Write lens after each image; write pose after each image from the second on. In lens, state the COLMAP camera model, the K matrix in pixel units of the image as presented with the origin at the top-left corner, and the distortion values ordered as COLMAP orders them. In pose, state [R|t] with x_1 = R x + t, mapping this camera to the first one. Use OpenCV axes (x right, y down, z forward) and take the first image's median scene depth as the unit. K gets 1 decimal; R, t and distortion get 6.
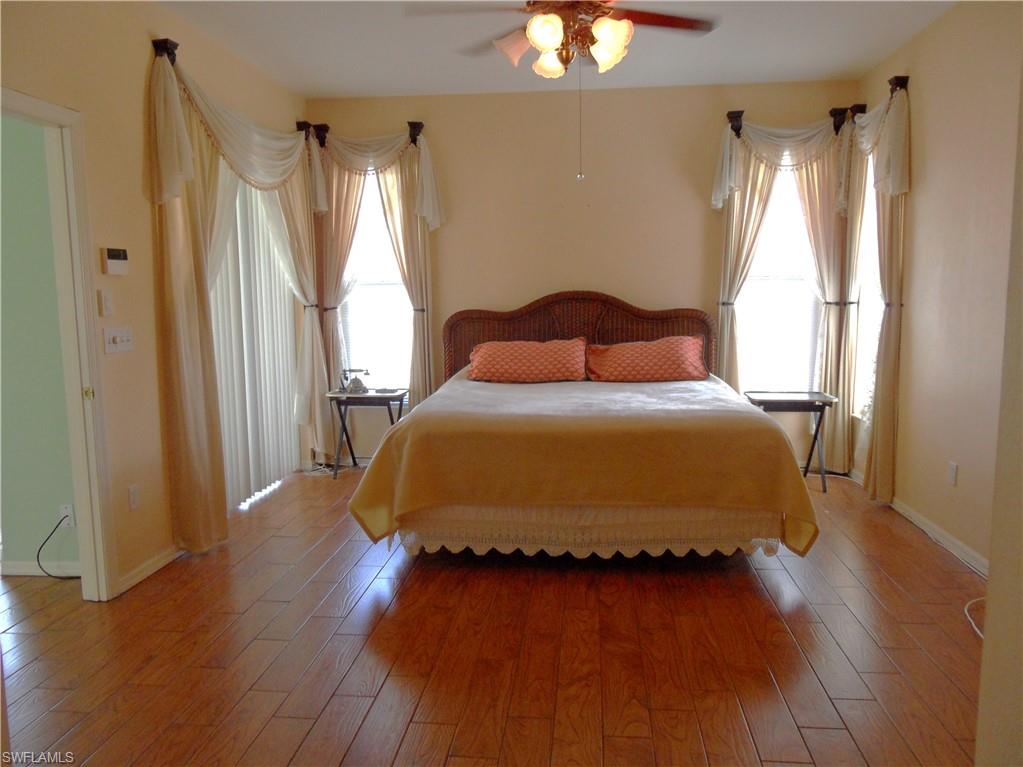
lens RADIAL K [[745.3, 0, 511.5], [0, 745.3, 383.5], [0, 0, 1]] dist [-0.007567, -0.000651]
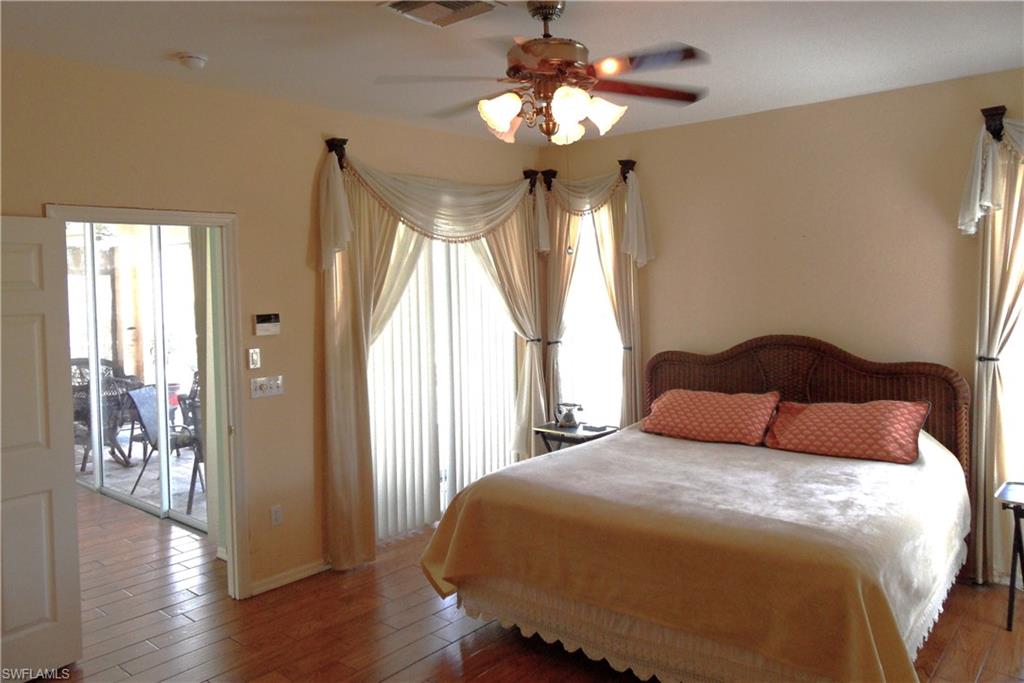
lens RADIAL K [[741.2, 0, 512.6], [0, 741.2, 309.1], [0, 0, 1]] dist [-0.016187, 0.003191]
pose [[0.831448, 0.010432, -0.555504, 0.312130], [-0.059217, 0.995793, -0.069932, -0.078880], [0.552437, 0.091040, 0.828568, 0.121914]]
